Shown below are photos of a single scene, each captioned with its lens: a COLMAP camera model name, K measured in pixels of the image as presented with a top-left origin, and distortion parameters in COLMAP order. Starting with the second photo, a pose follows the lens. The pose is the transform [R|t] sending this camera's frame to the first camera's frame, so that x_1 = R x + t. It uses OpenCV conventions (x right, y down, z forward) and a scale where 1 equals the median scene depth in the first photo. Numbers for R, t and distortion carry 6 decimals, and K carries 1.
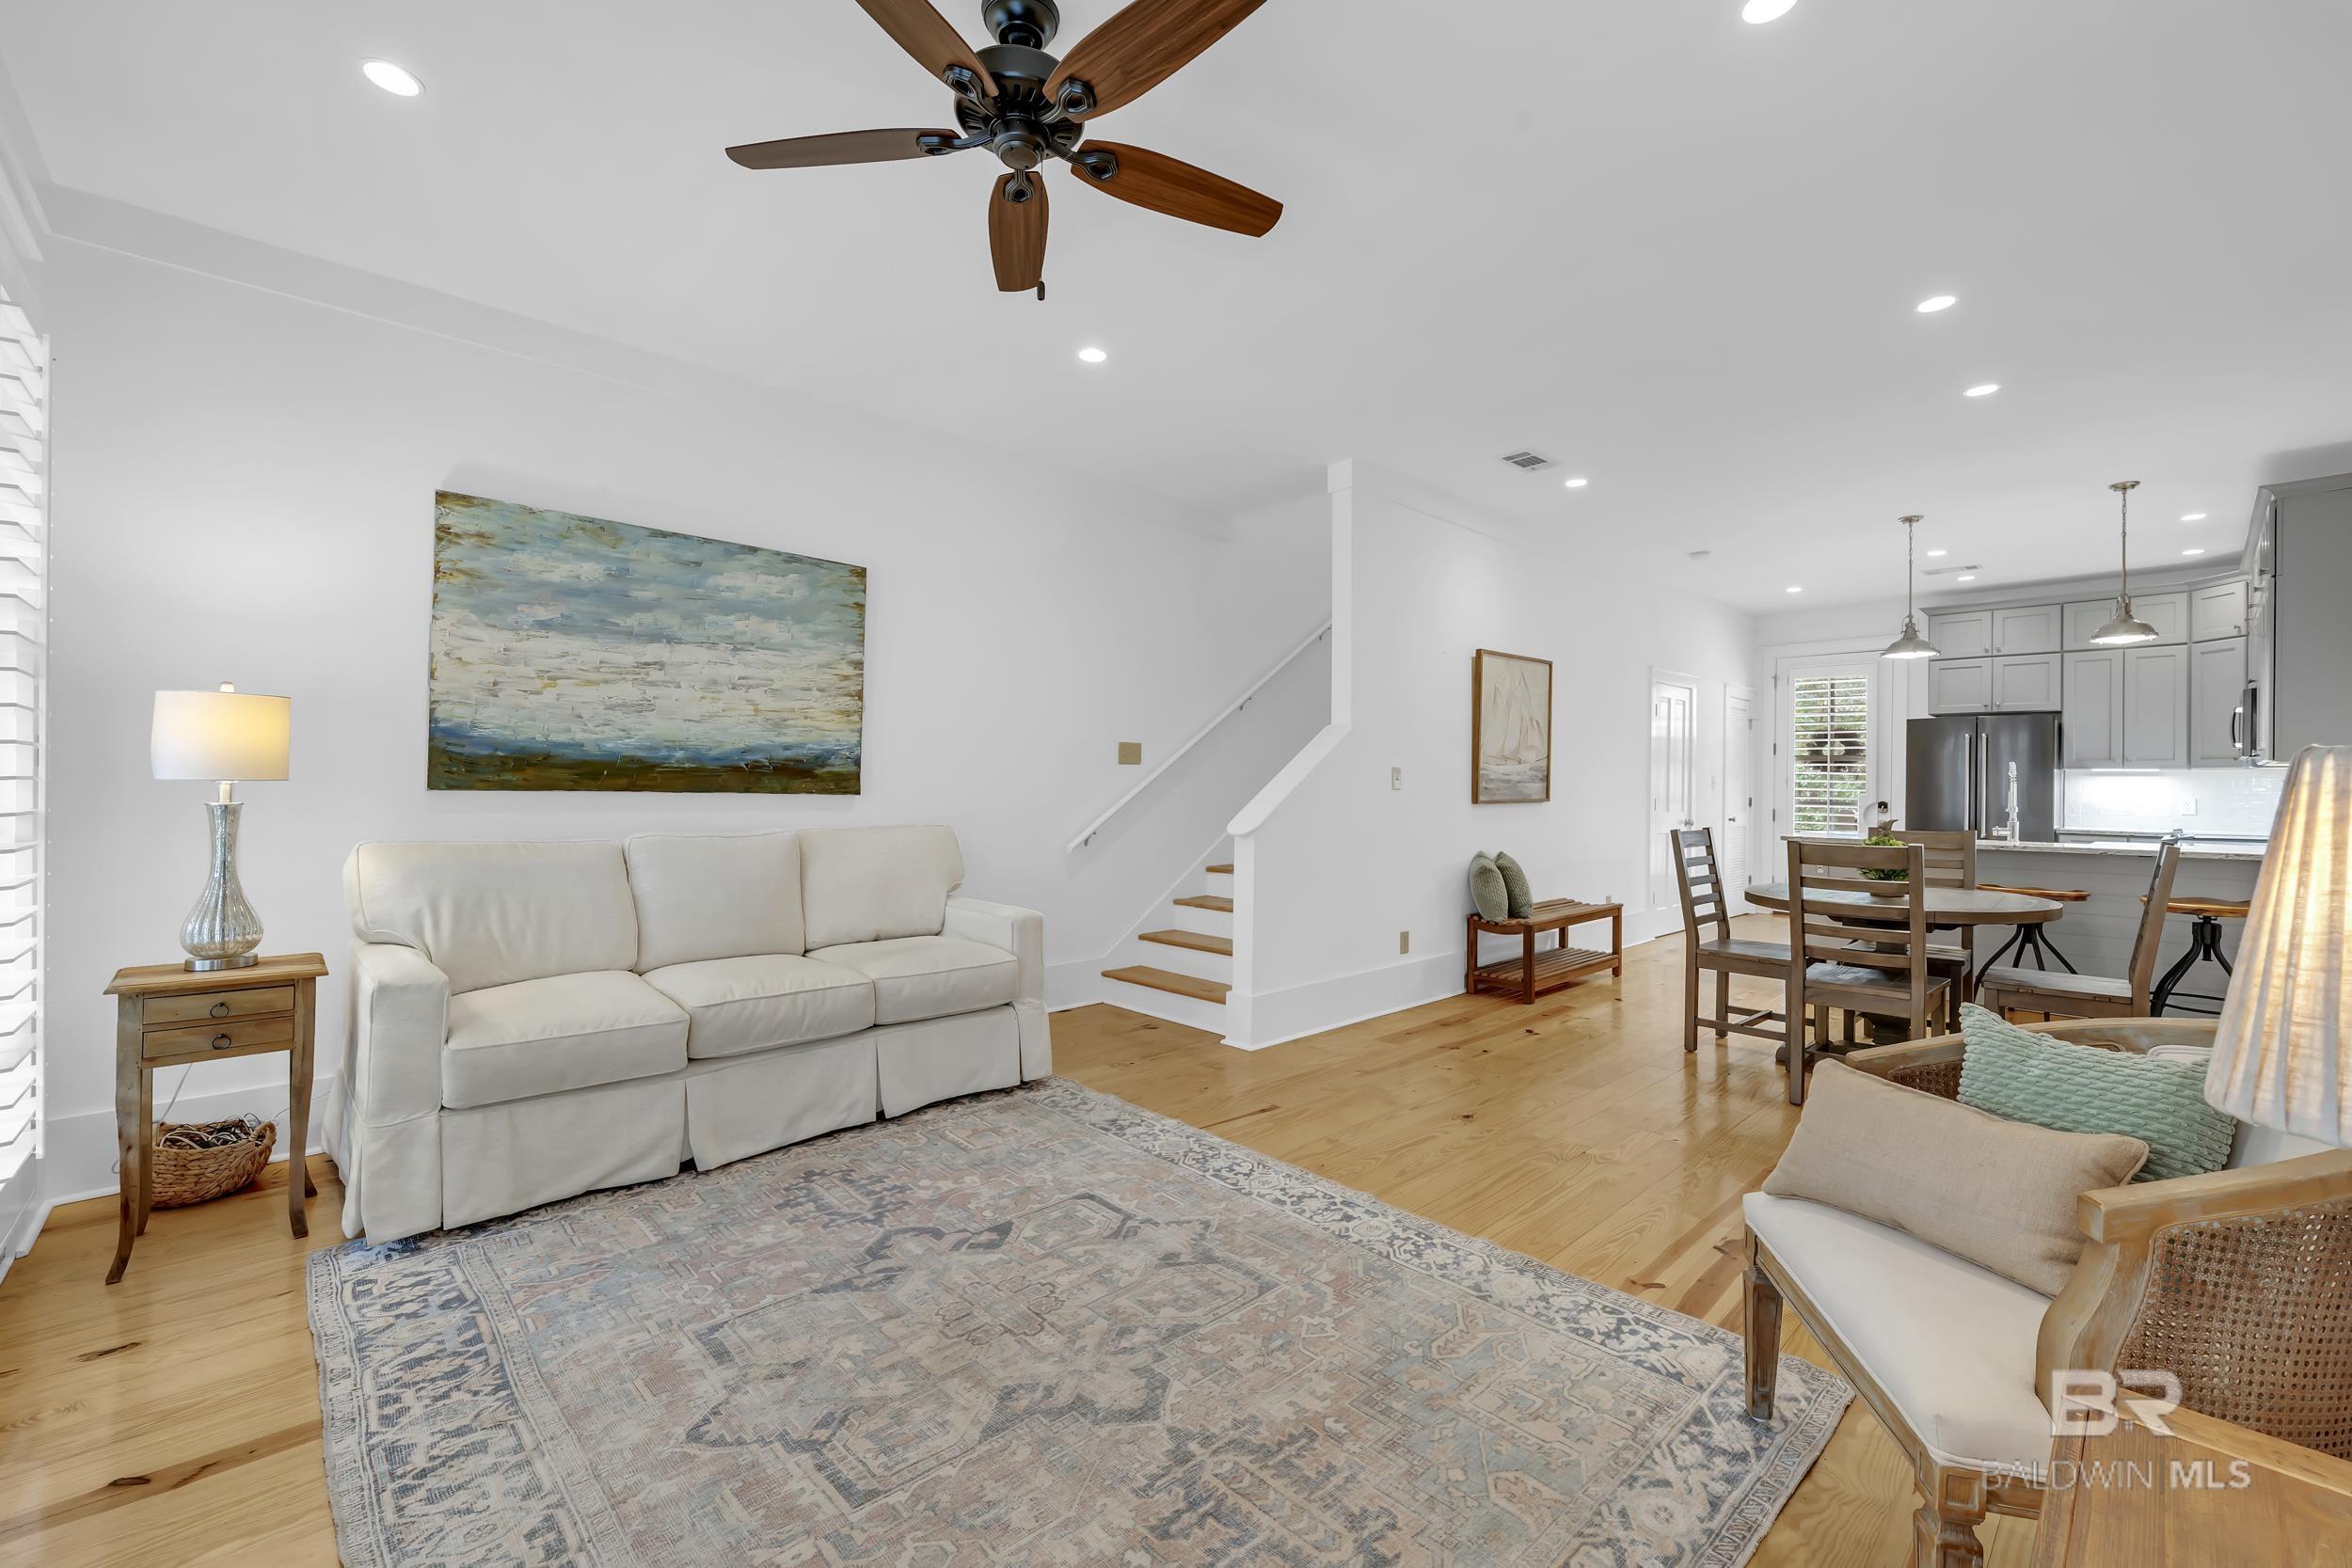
lens RADIAL K [[962.6, 0, 1188.8], [0, 962.6, 785.5], [0, 0, 1]] dist [0.002268, -0.000557]
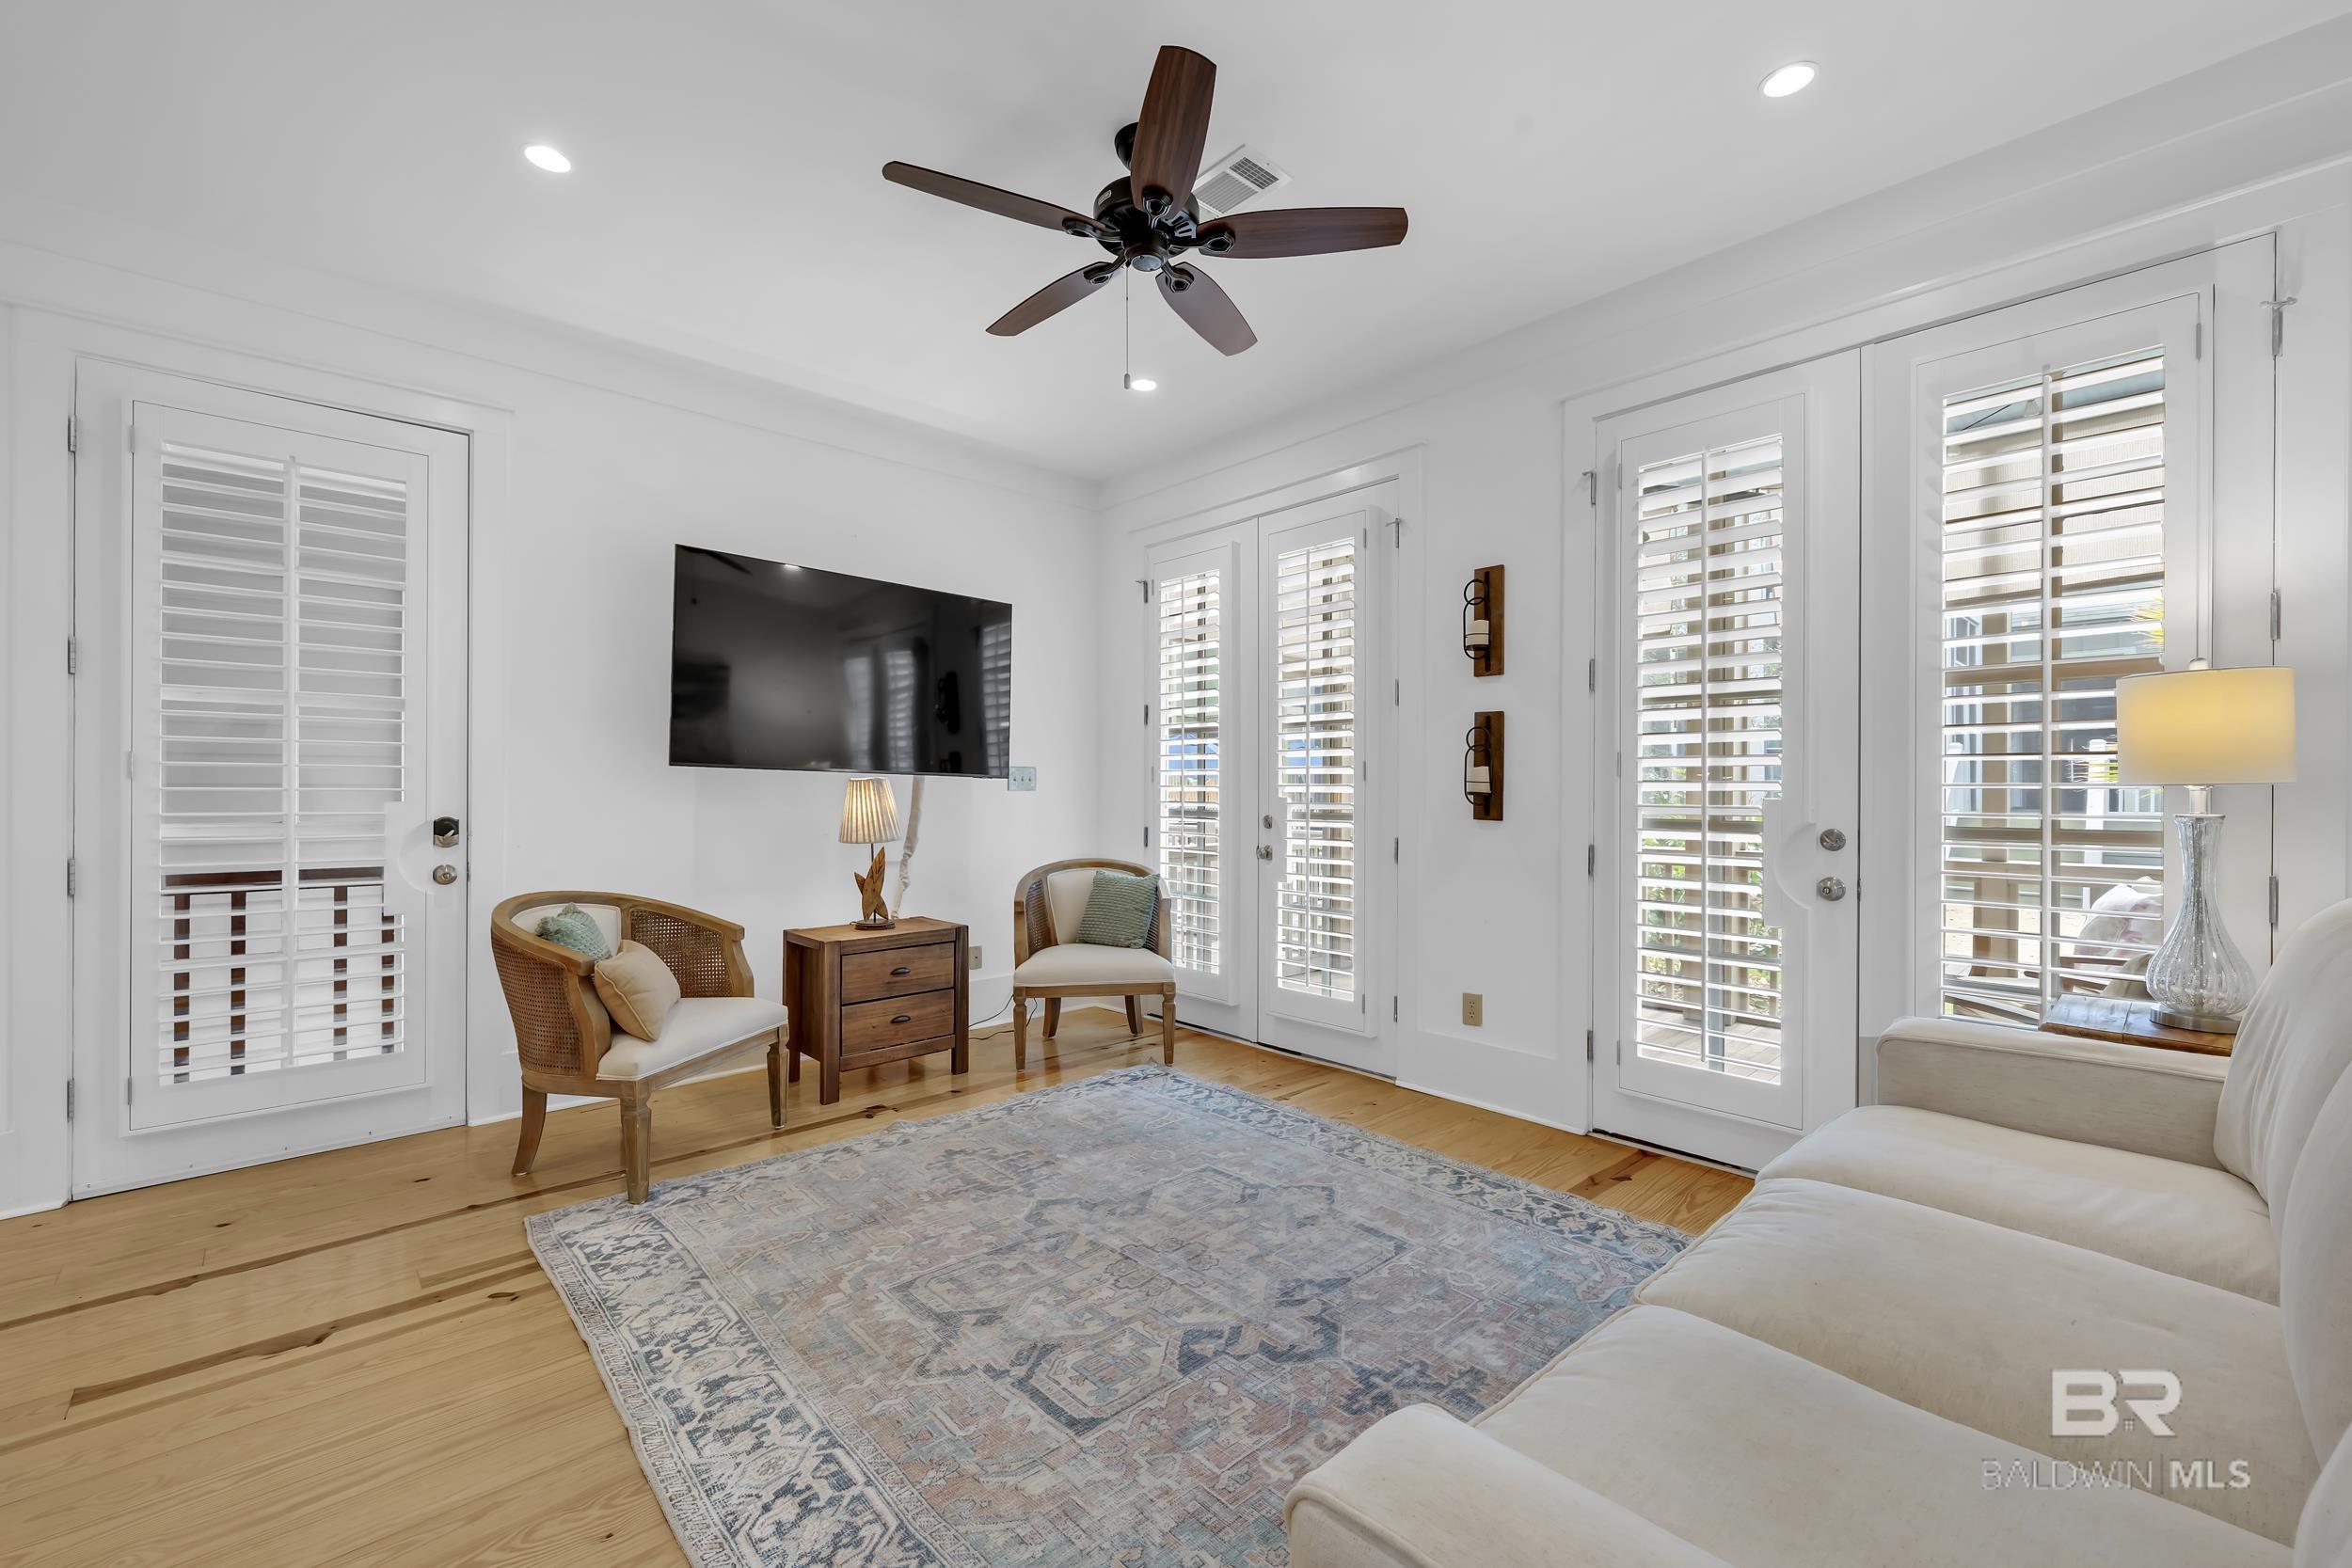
lens RADIAL K [[962.6, 0, 1178.2], [0, 962.6, 783.7], [0, 0, 1]] dist [0.002268, -0.000557]
pose [[-0.999768, -0.005906, 0.020708, -0.156843], [-0.005981, 0.999976, -0.003579, 0.001424], [-0.020686, -0.003702, -0.999779, 1.411209]]
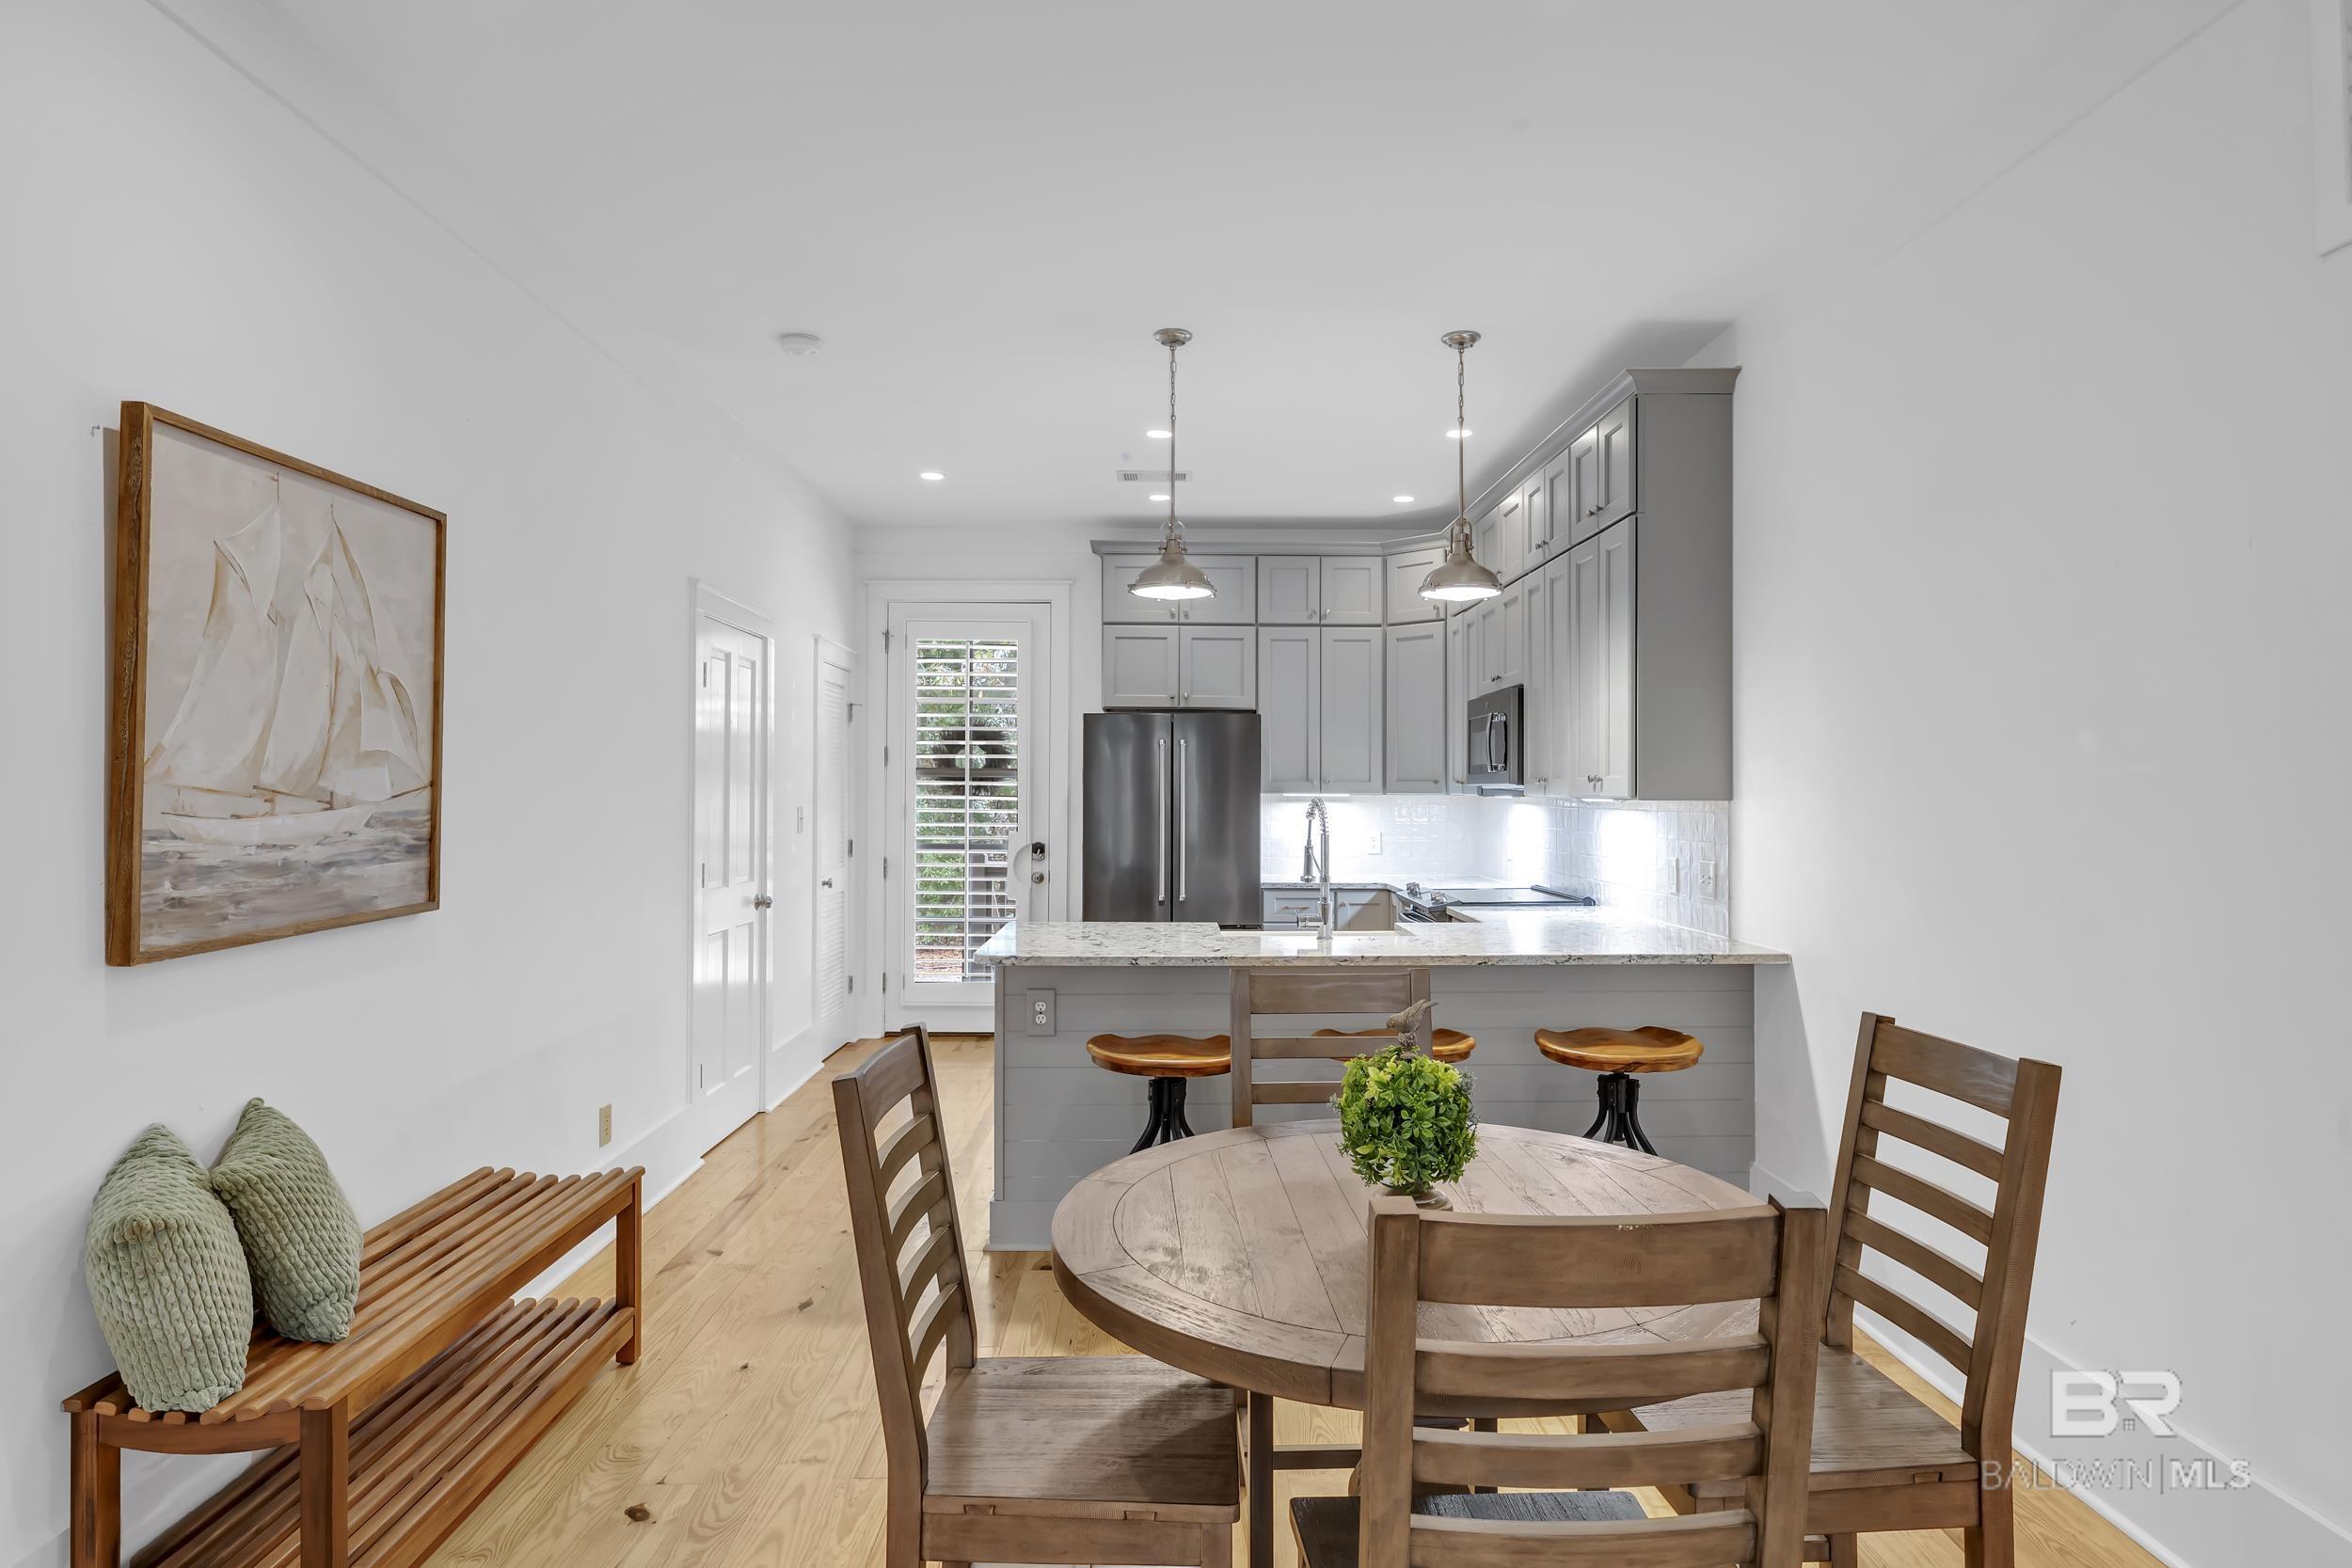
lens RADIAL K [[1320.4, 0, 1181.3], [0, 1320.4, 781.3], [0, 0, 1]] dist [0.015886, -0.002892]
pose [[0.678297, -0.000735, 0.734788, 0.395657], [0.004285, 0.999986, -0.002955, -0.054702], [-0.734775, 0.005153, 0.678291, 0.920208]]
